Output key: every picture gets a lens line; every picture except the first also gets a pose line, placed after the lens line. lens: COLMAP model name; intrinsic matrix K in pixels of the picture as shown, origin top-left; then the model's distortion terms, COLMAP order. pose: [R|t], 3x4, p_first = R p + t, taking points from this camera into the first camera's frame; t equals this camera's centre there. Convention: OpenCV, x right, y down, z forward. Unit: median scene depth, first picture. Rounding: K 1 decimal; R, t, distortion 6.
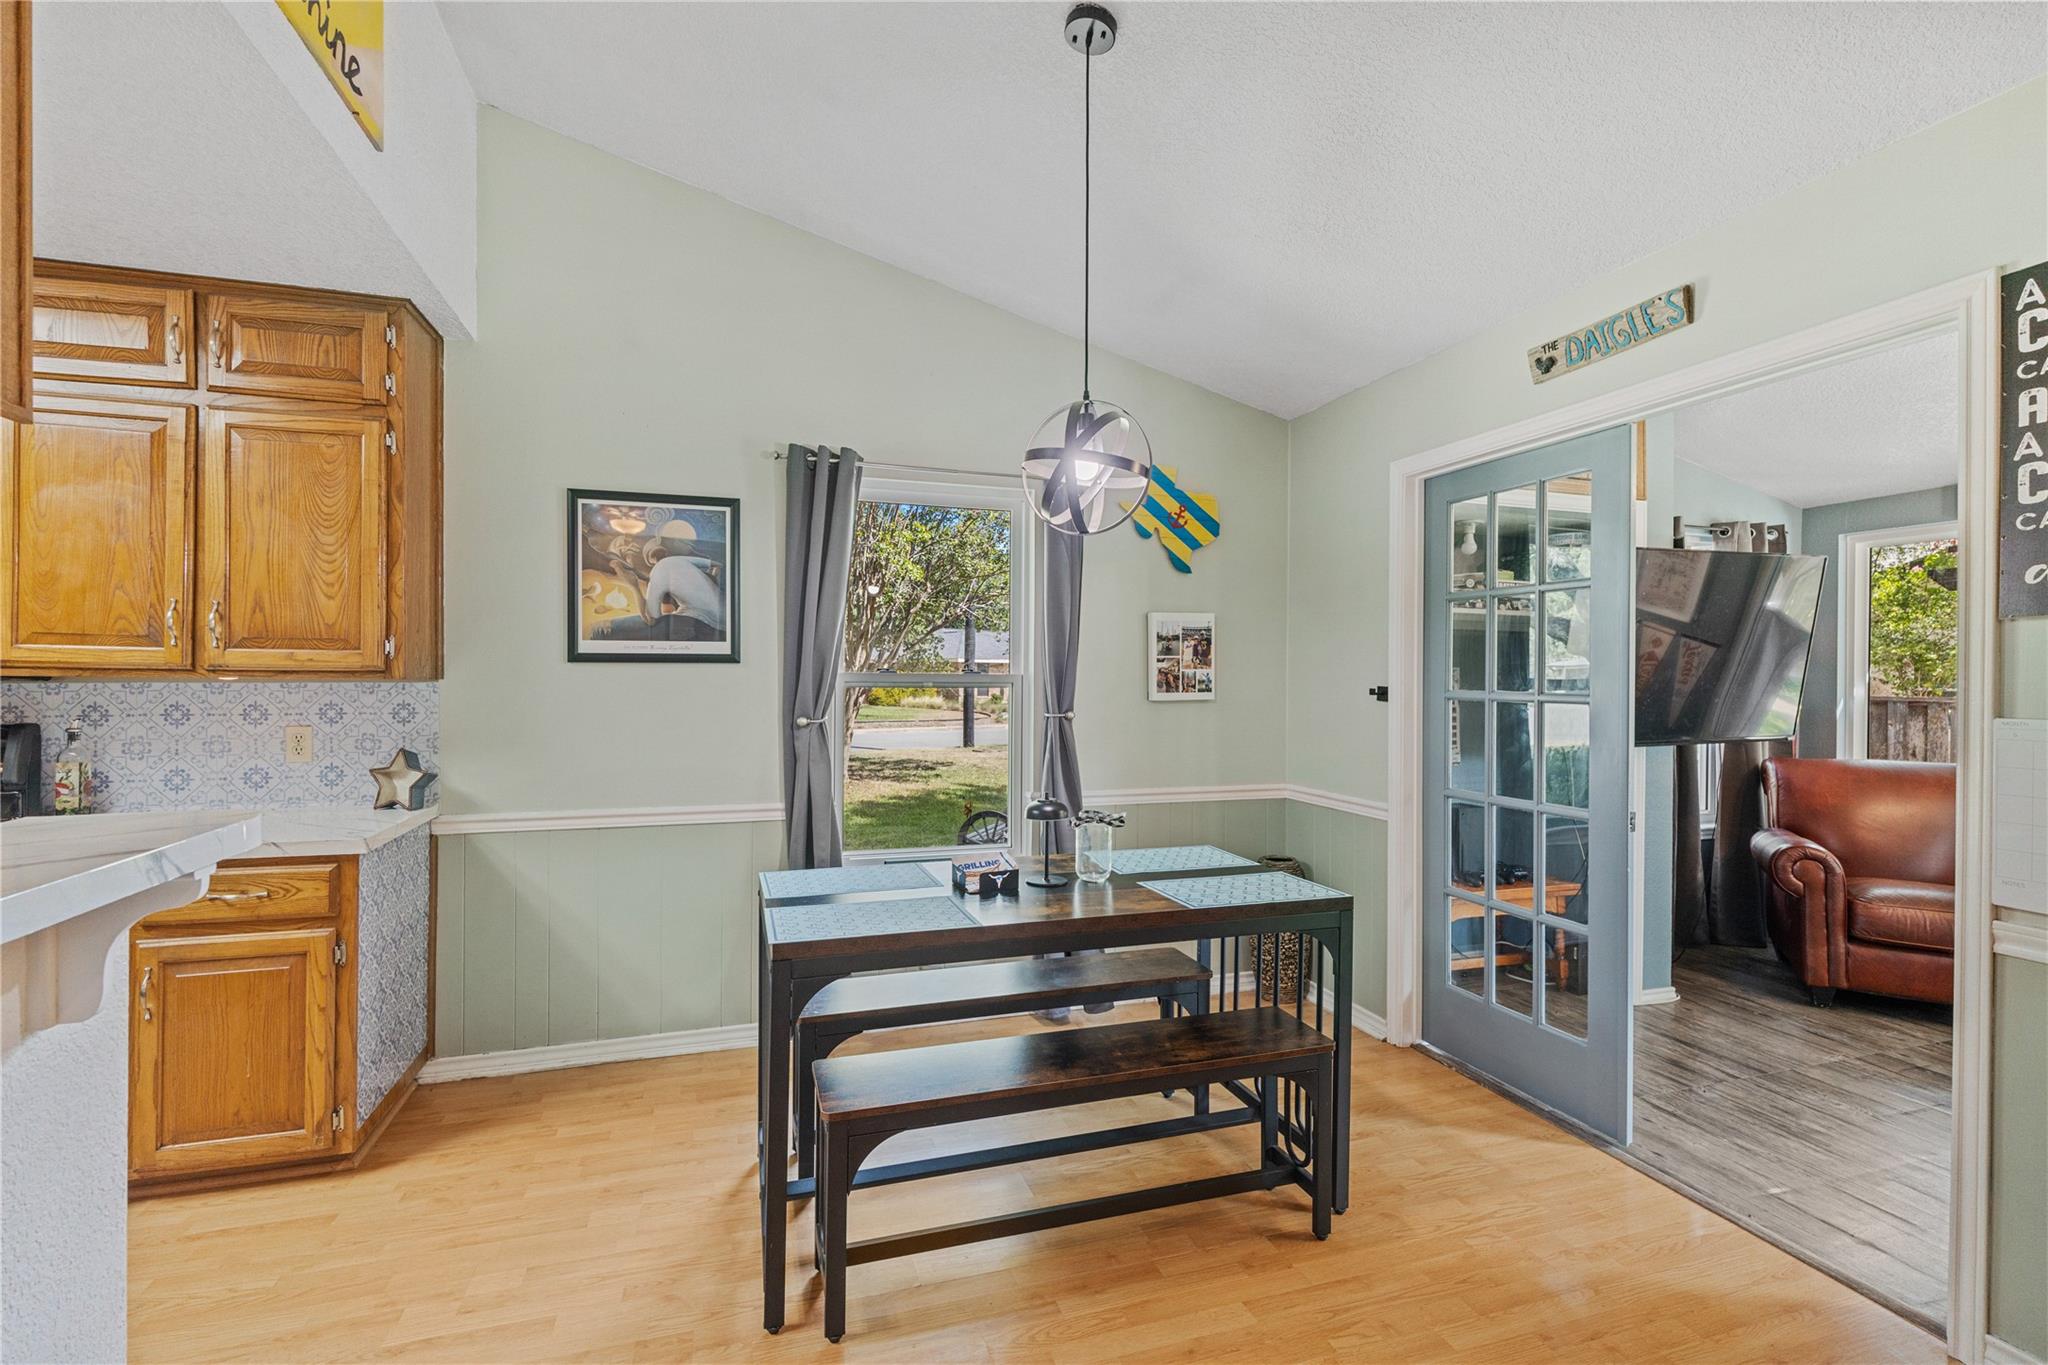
lens RADIAL K [[873.9, 0, 1024.0], [0, 873.9, 682.5], [0, 0, 1]] dist [0.010349, -0.000207]
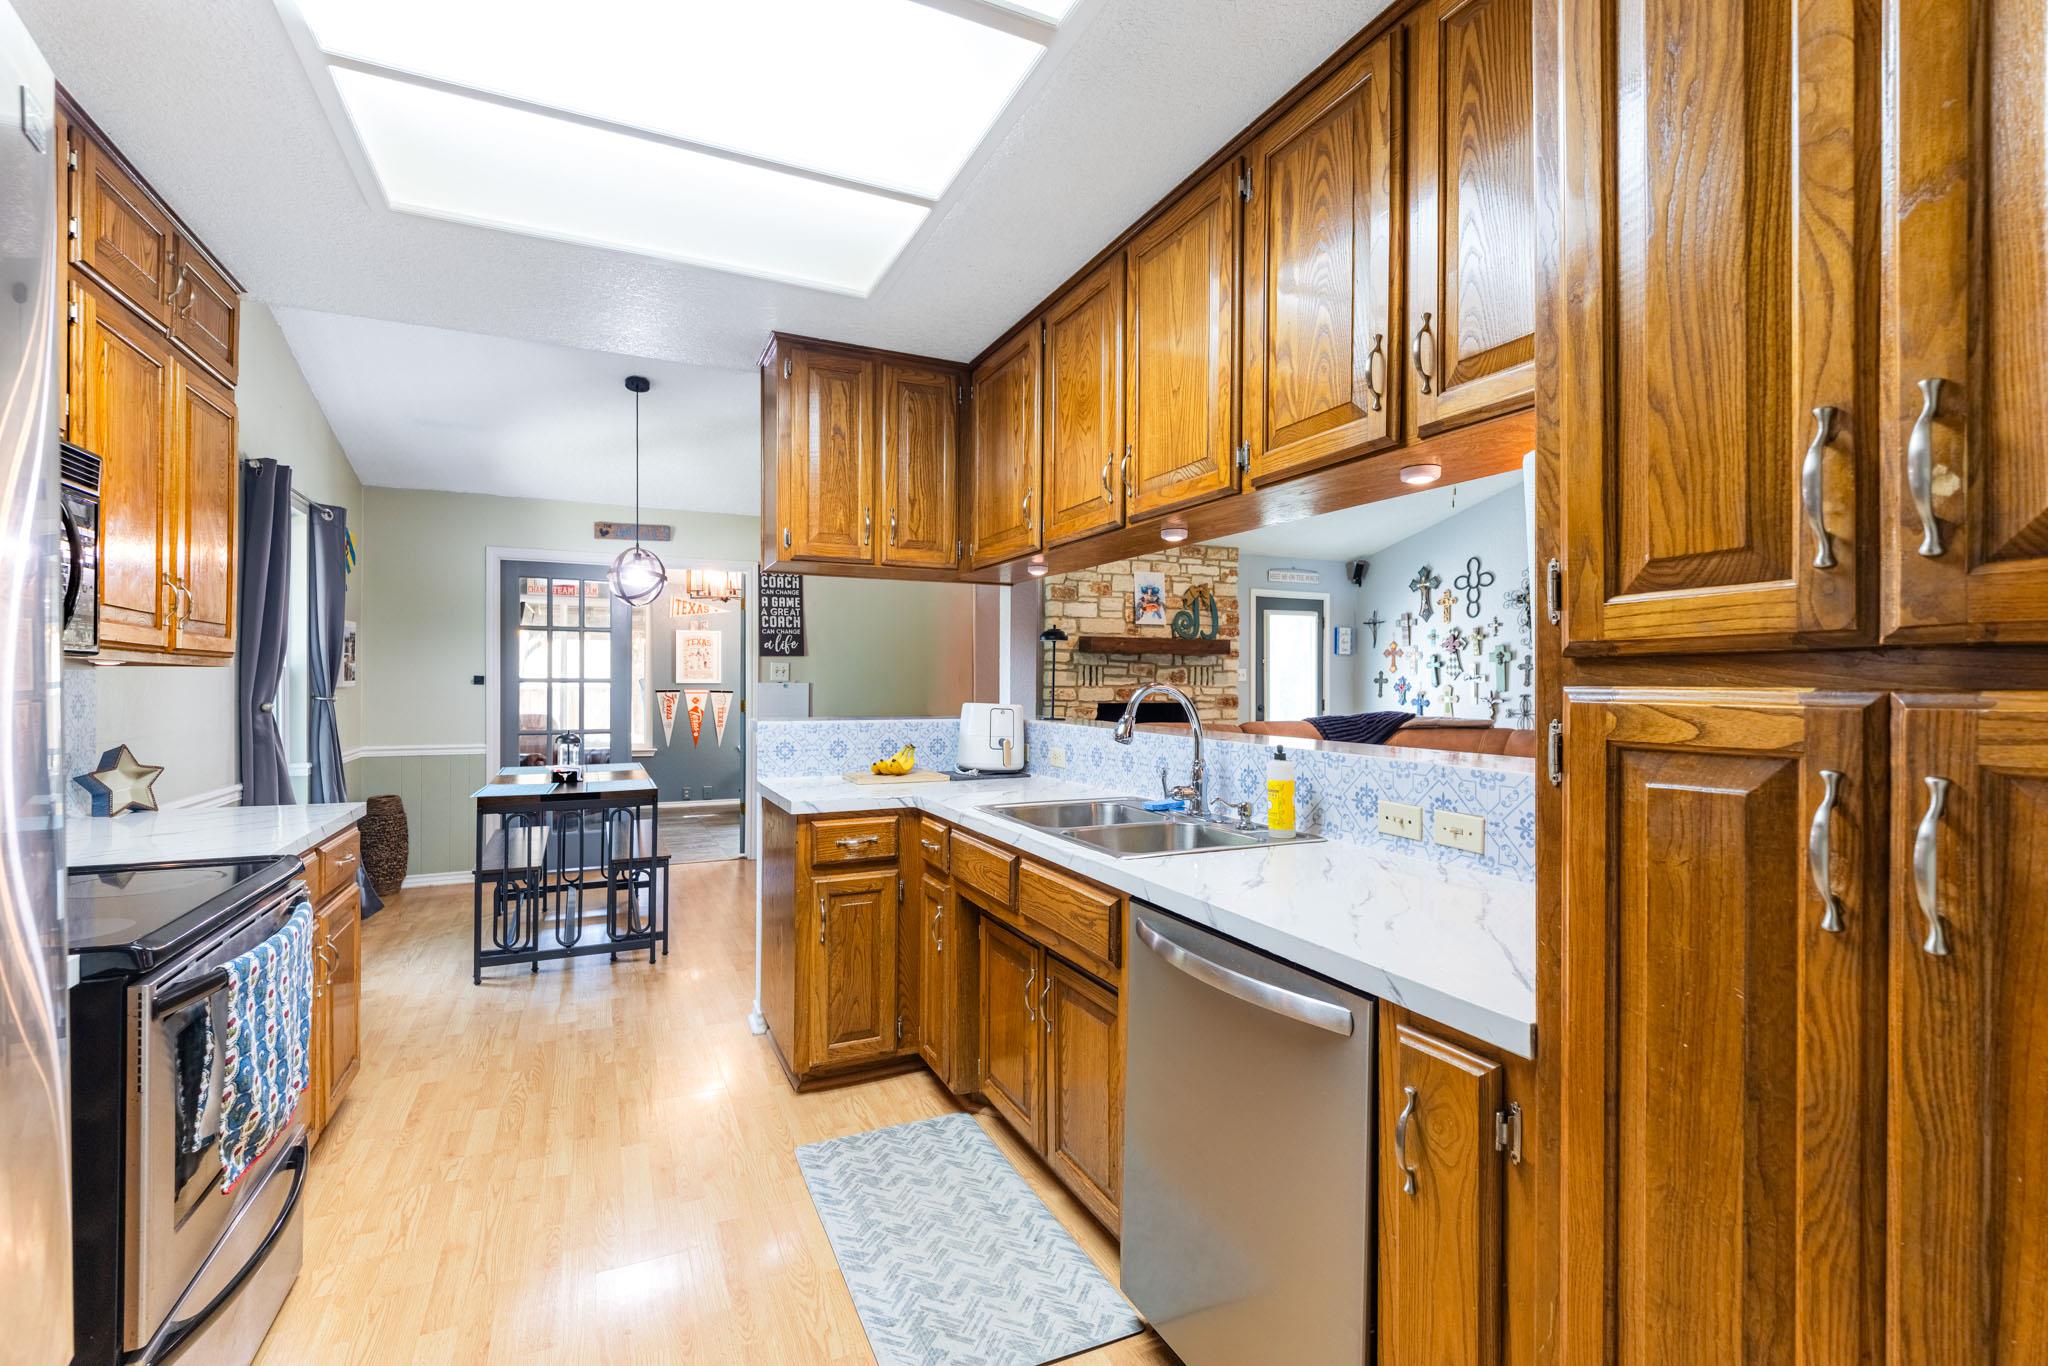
lens RADIAL K [[914.7, 0, 1024.0], [0, 914.7, 683.0], [0, 0, 1]] dist [0.053505, -0.000078]
pose [[-0.154071, -0.008218, 0.988026, -1.557807], [0.000177, 0.999965, 0.008345, 0.003402], [-0.988060, 0.001460, -0.154064, 0.240152]]
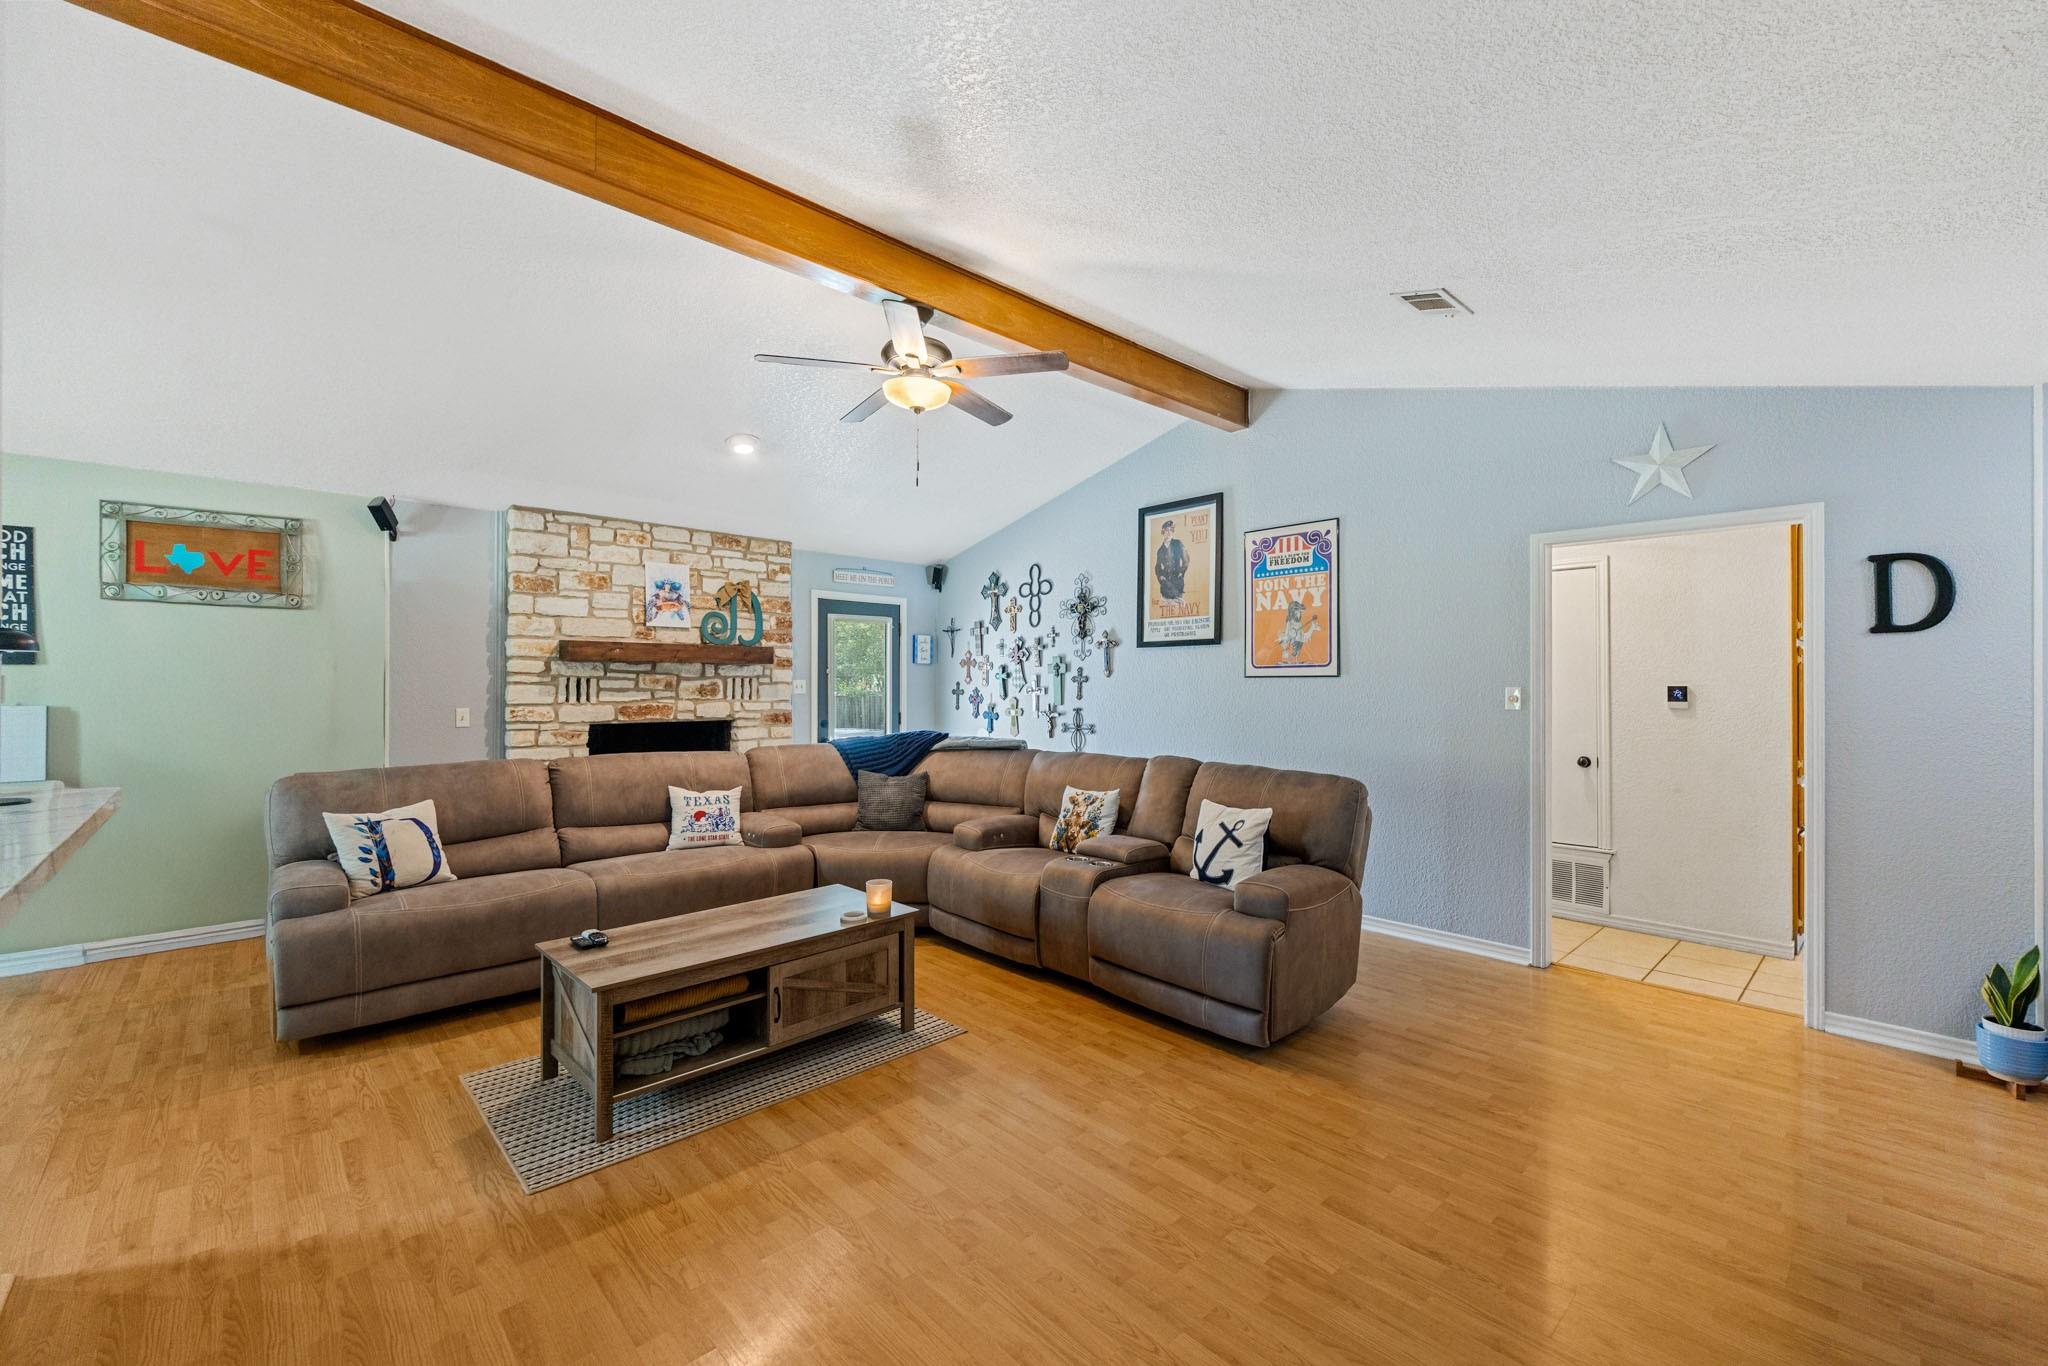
lens RADIAL K [[830.3, 0, 1024.0], [0, 830.3, 683.0], [0, 0, 1]] dist [0.008166, 0.000065]
pose [[-0.449558, -0.007754, 0.893217, -1.177914], [-0.000831, 0.999966, 0.008263, -0.025330], [-0.893251, 0.002972, -0.449549, -0.353240]]
